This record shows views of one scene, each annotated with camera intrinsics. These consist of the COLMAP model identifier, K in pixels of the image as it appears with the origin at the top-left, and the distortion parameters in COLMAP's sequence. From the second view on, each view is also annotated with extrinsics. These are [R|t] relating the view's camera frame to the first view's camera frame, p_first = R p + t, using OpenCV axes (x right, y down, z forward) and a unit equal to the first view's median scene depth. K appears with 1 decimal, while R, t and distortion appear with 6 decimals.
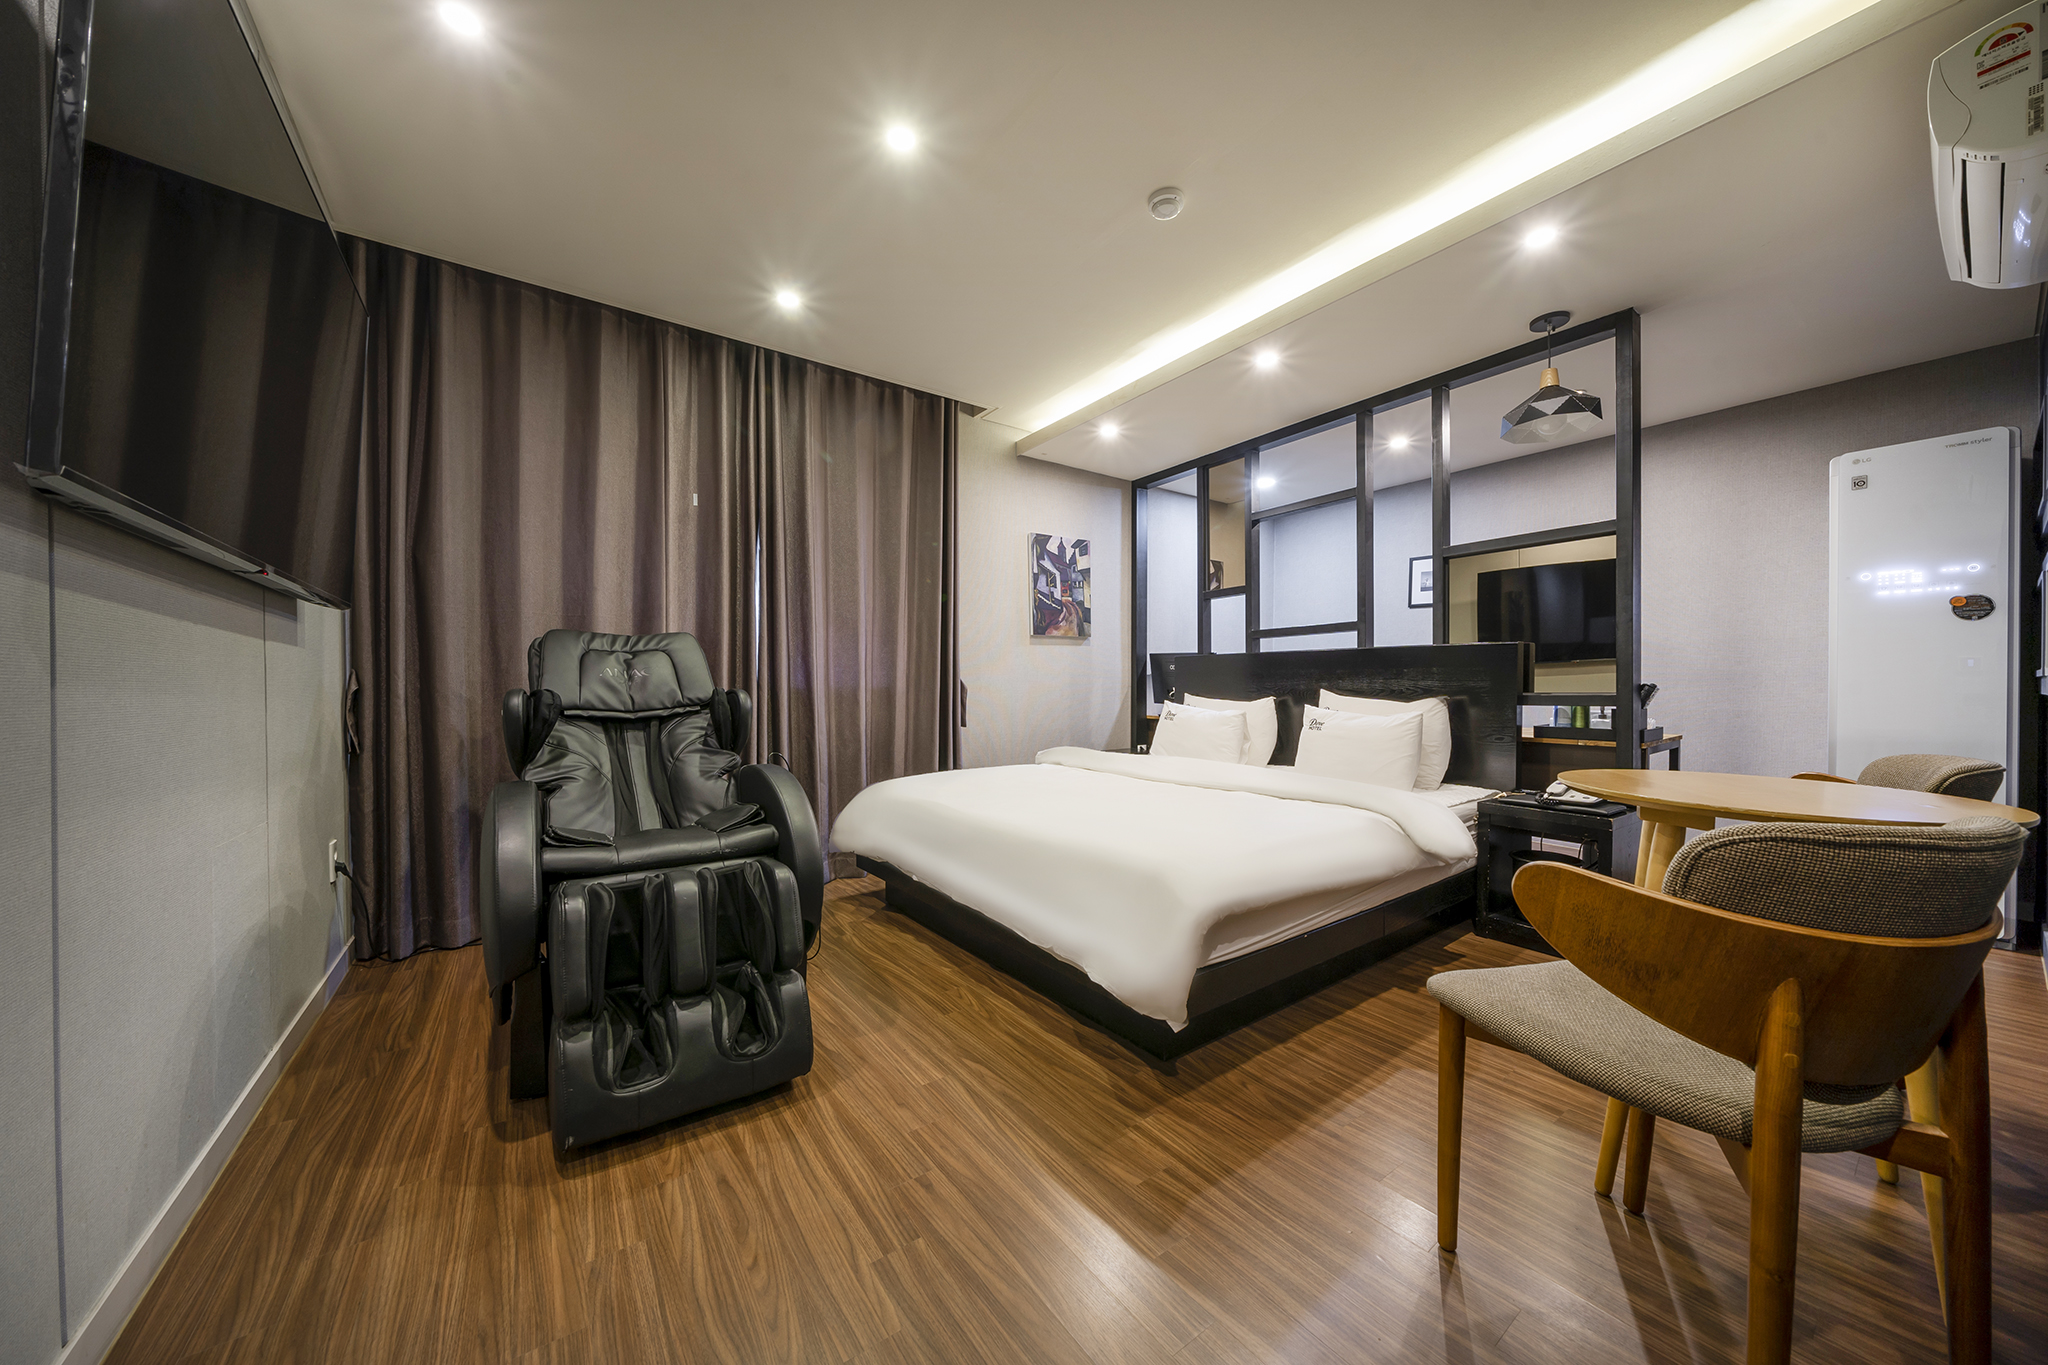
lens RADIAL K [[692.1, 0, 1025.4], [0, 692.1, 694.4], [0, 0, 1]] dist [-0.008459, 0.000183]
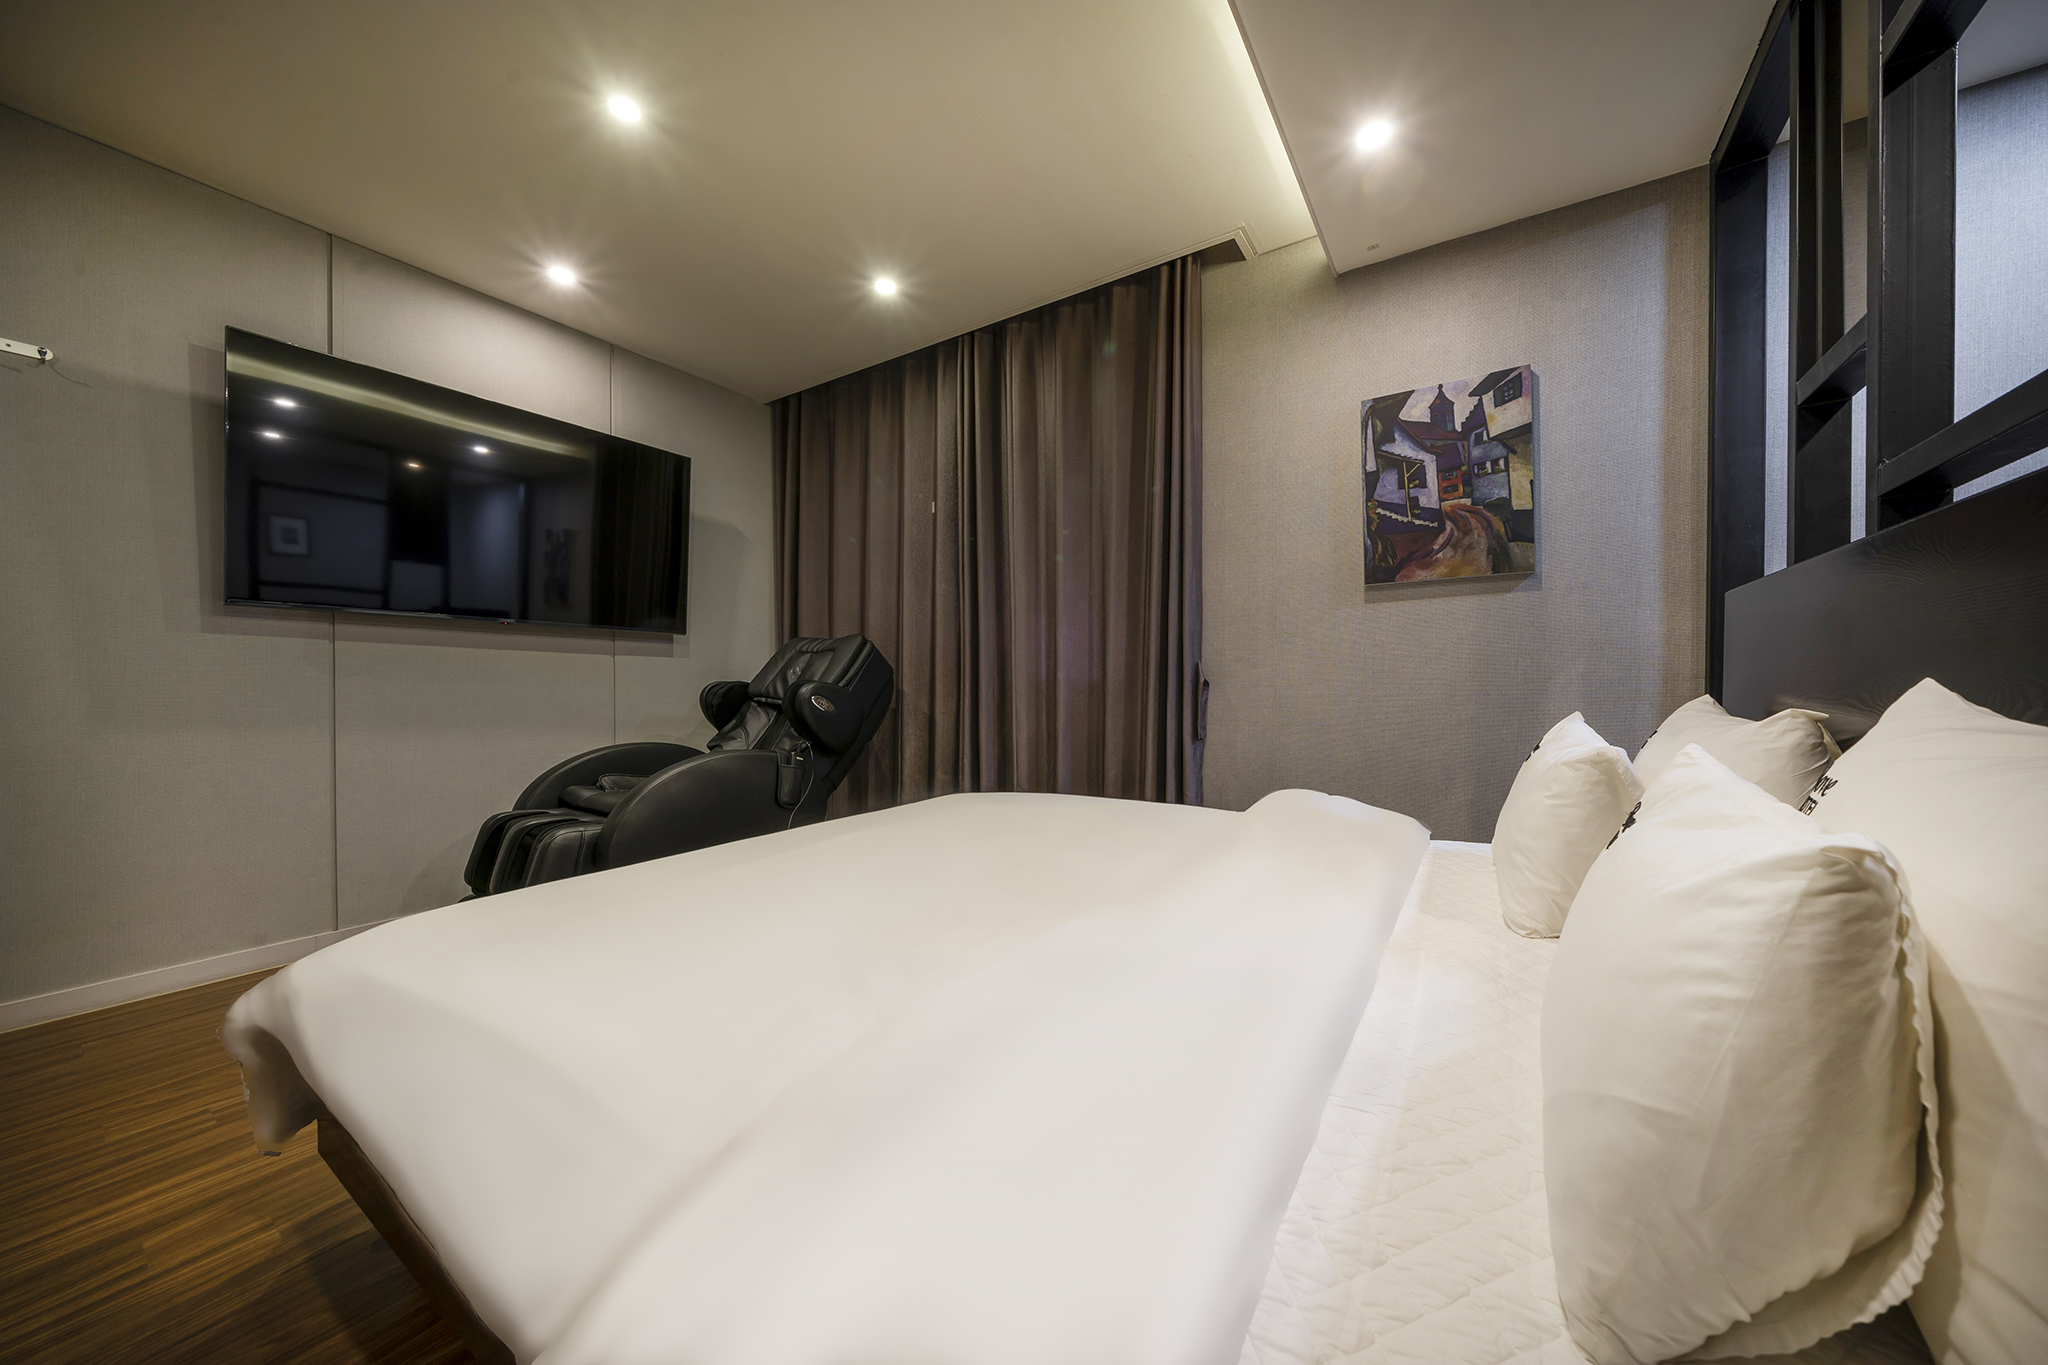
lens RADIAL K [[692.1, 0, 1025.4], [0, 692.1, 694.4], [0, 0, 1]] dist [-0.008459, 0.000183]
pose [[0.355792, 0.014205, -0.934457, 0.427161], [-0.010166, 0.999884, 0.011329, -0.002397], [0.934510, 0.005469, 0.355895, 0.546077]]
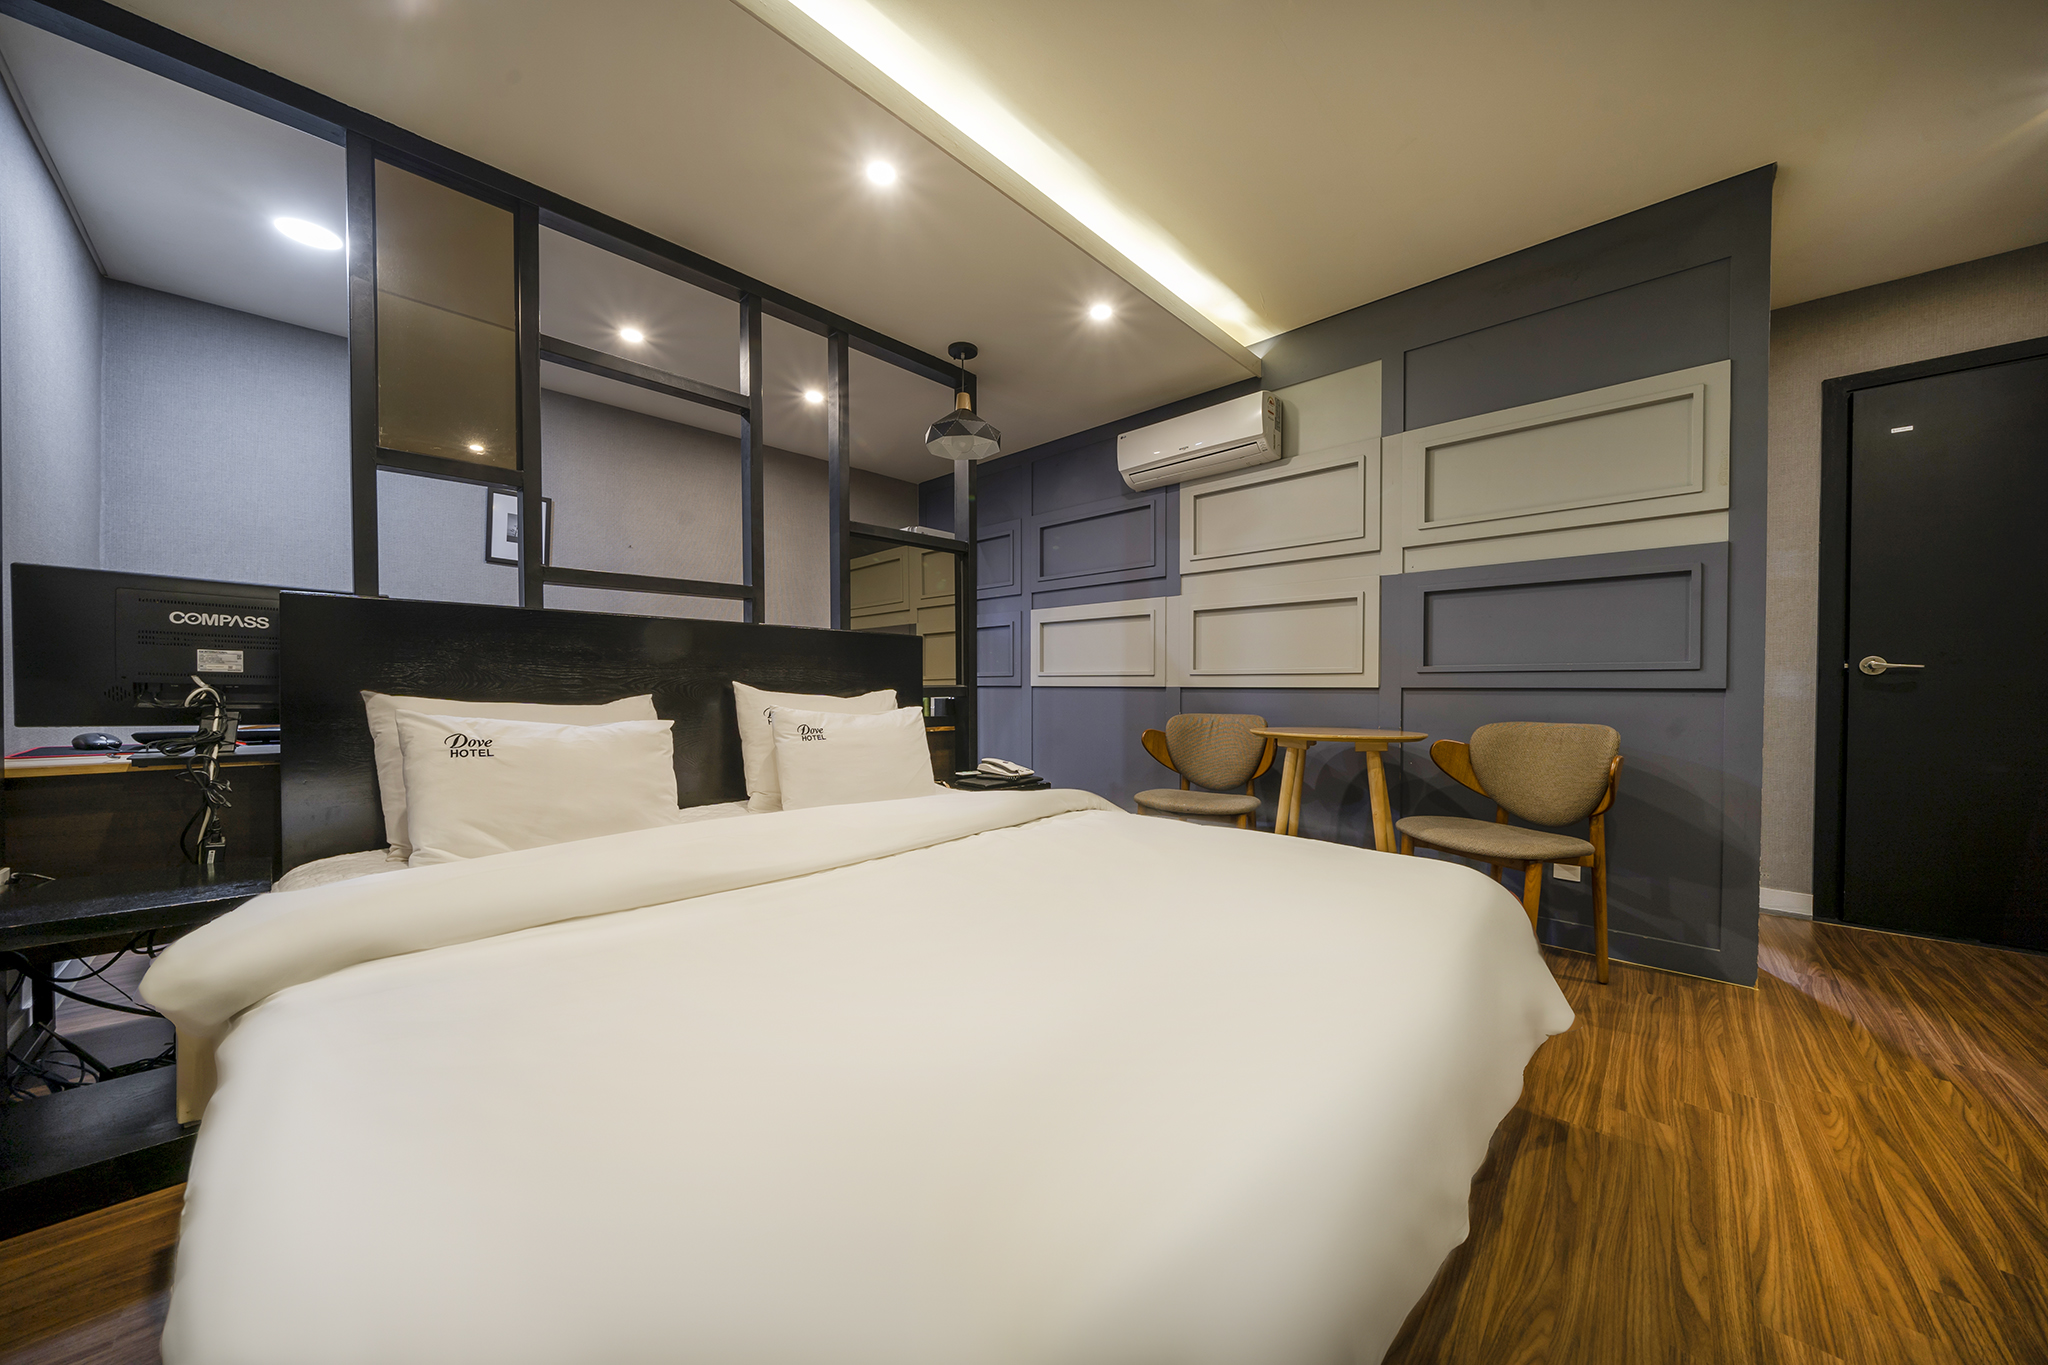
lens RADIAL K [[692.1, 0, 1025.4], [0, 692.1, 694.4], [0, 0, 1]] dist [-0.008459, 0.000183]
pose [[-0.191059, -0.010611, 0.981521, -0.223211], [0.009422, 0.999876, 0.012643, -0.000247], [-0.981533, 0.011663, -0.190935, 0.695653]]
